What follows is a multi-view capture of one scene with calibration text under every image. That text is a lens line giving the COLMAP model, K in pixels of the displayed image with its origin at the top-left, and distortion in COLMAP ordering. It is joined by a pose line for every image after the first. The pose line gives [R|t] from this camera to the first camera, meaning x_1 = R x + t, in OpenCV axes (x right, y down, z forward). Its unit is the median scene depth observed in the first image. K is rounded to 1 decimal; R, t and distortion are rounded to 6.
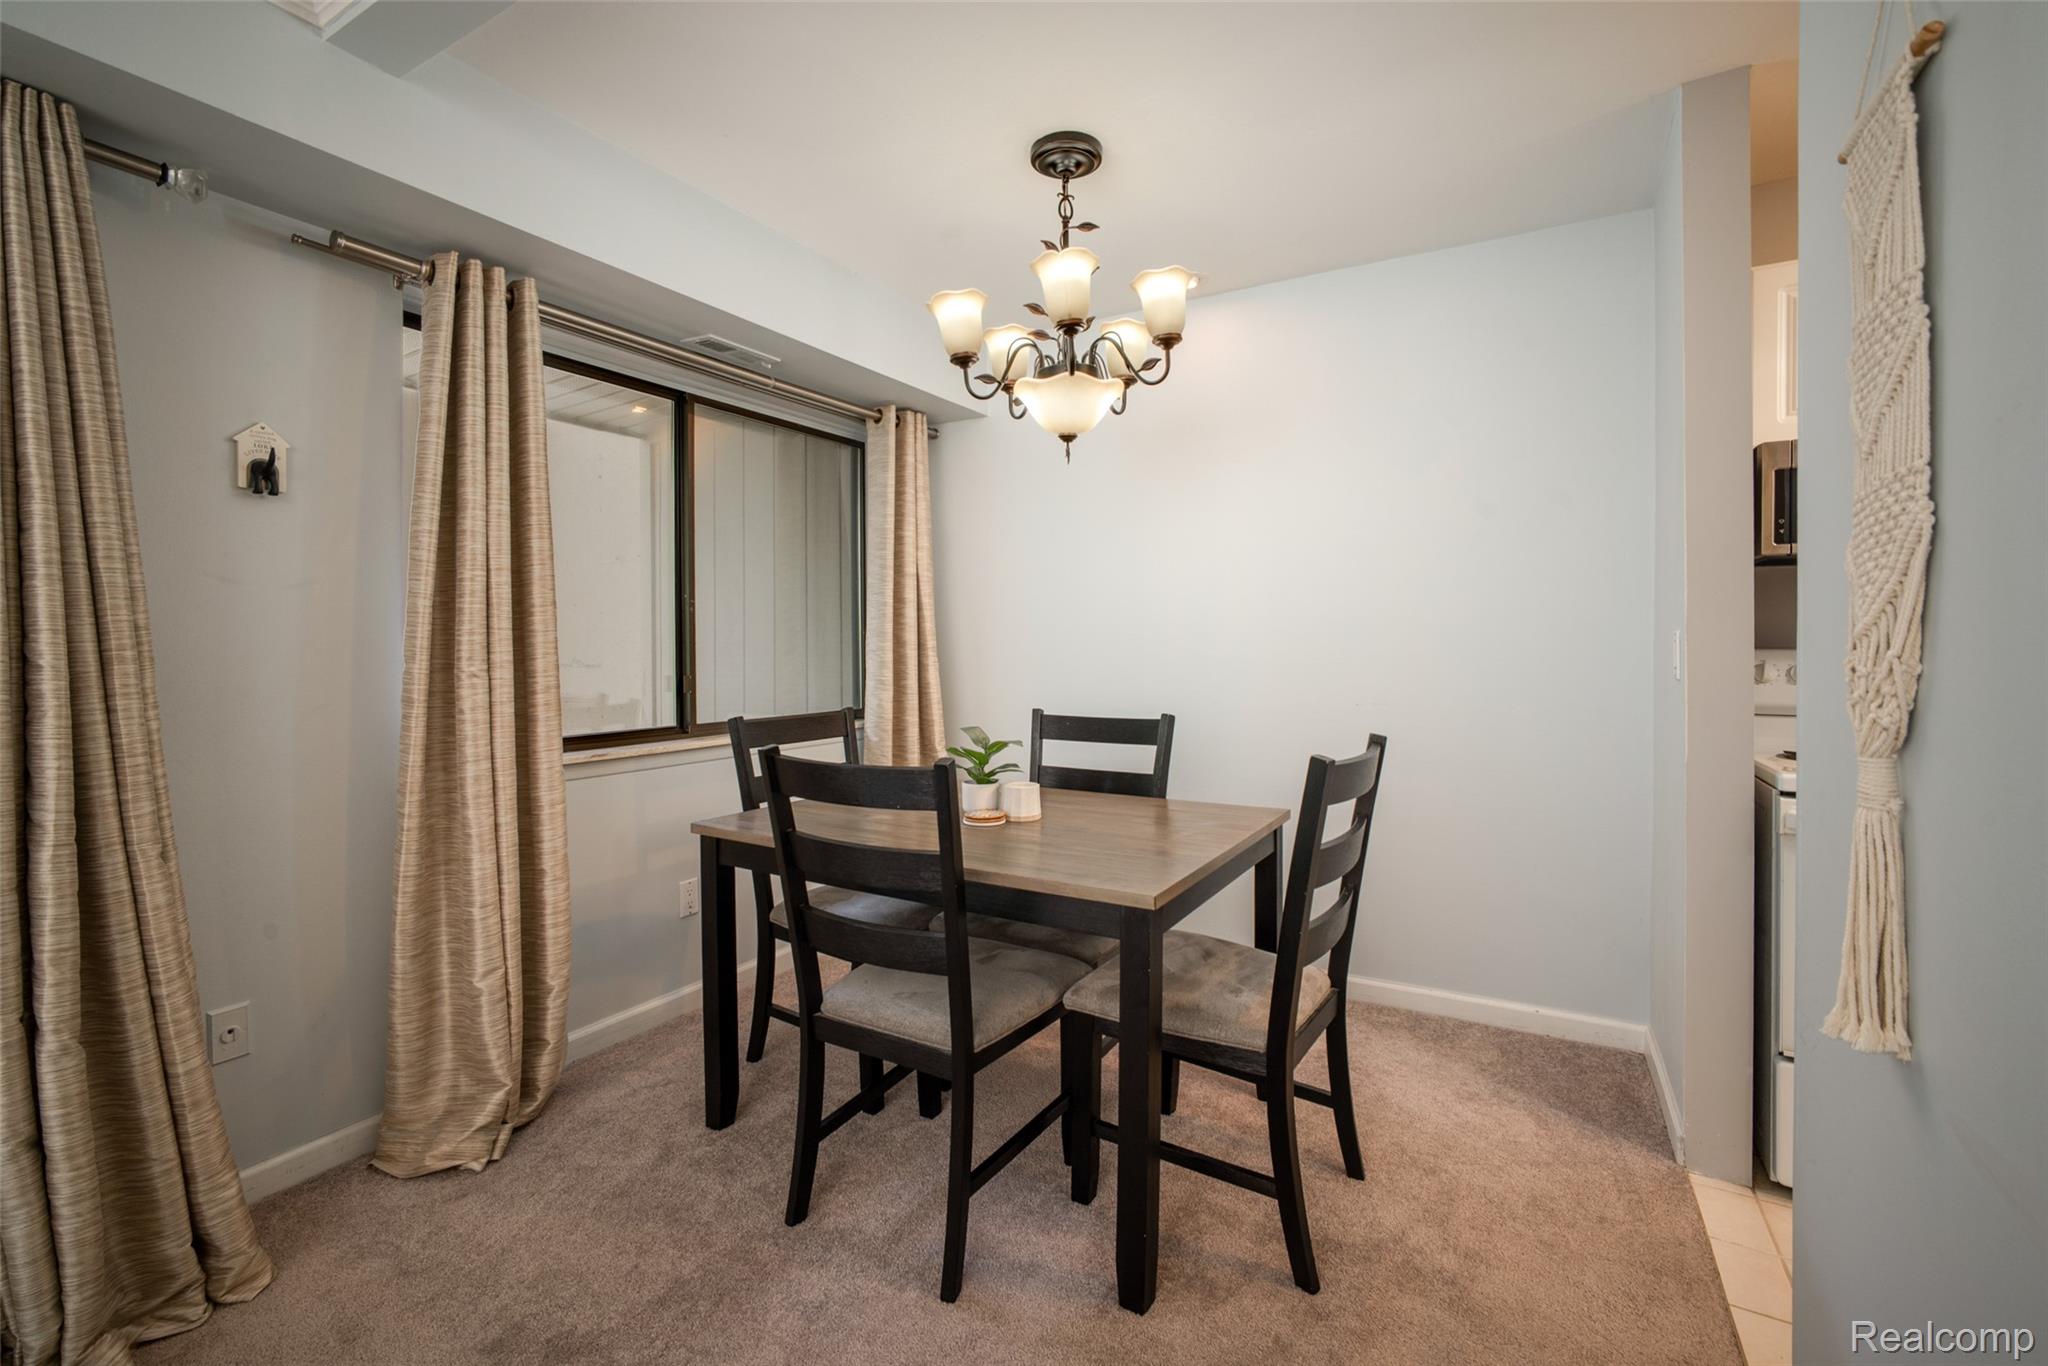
lens RADIAL K [[870.7, 0, 1035.8], [0, 870.7, 652.4], [0, 0, 1]] dist [-0.003205, 0.000553]
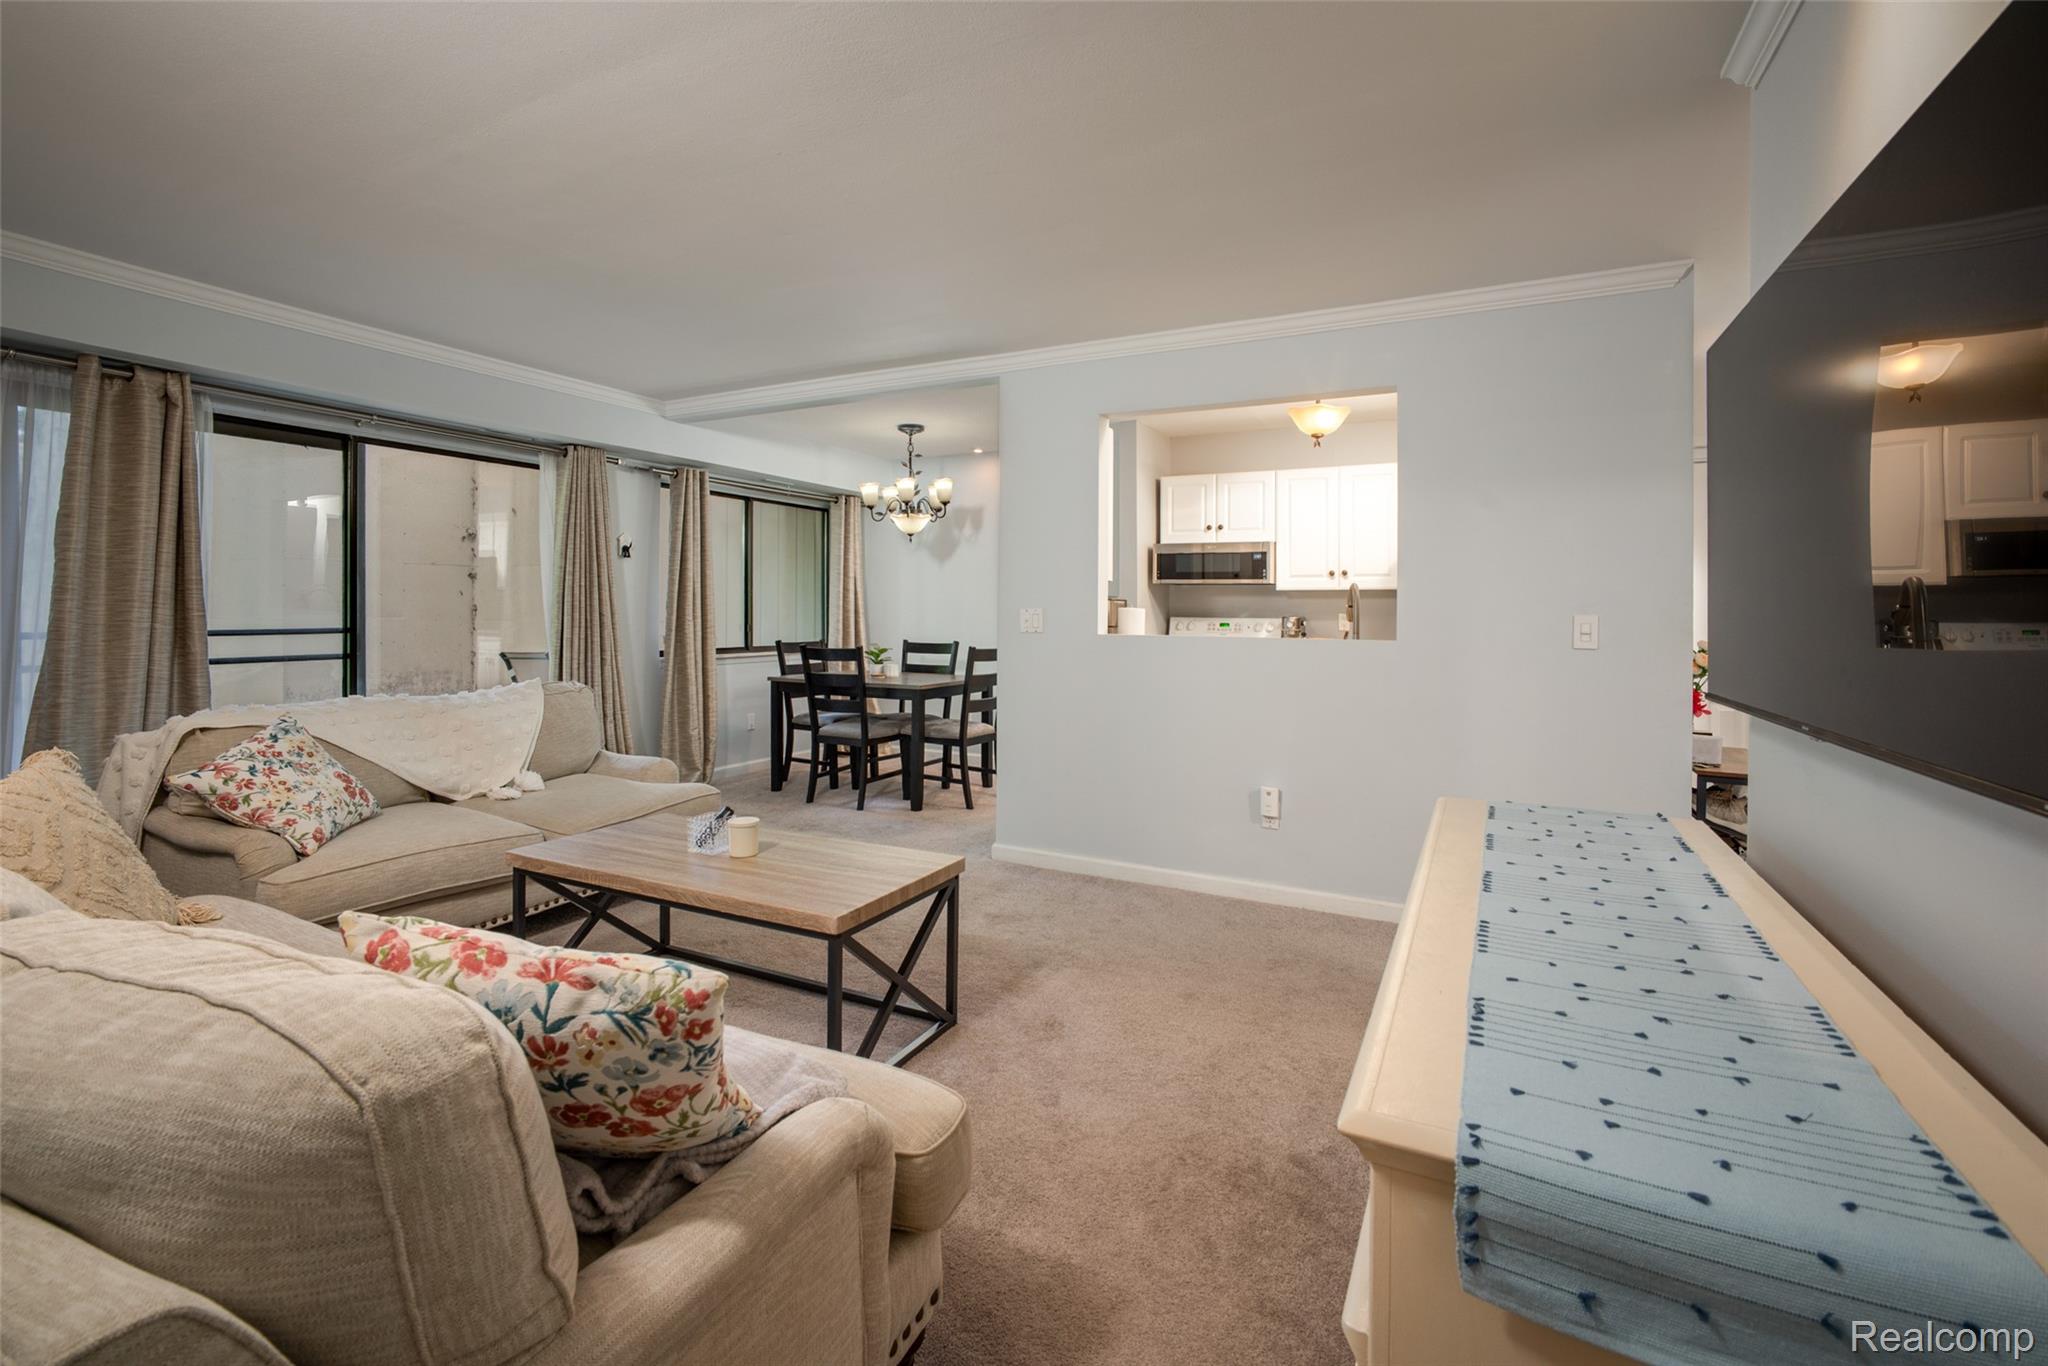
lens RADIAL K [[870.7, 0, 1009.1], [0, 870.7, 633.4], [0, 0, 1]] dist [-0.003205, 0.000553]
pose [[0.999420, 0.011459, 0.032065, 0.224163], [-0.012031, 0.999771, 0.017701, 0.004186], [-0.031854, -0.018077, 0.999329, -1.466613]]
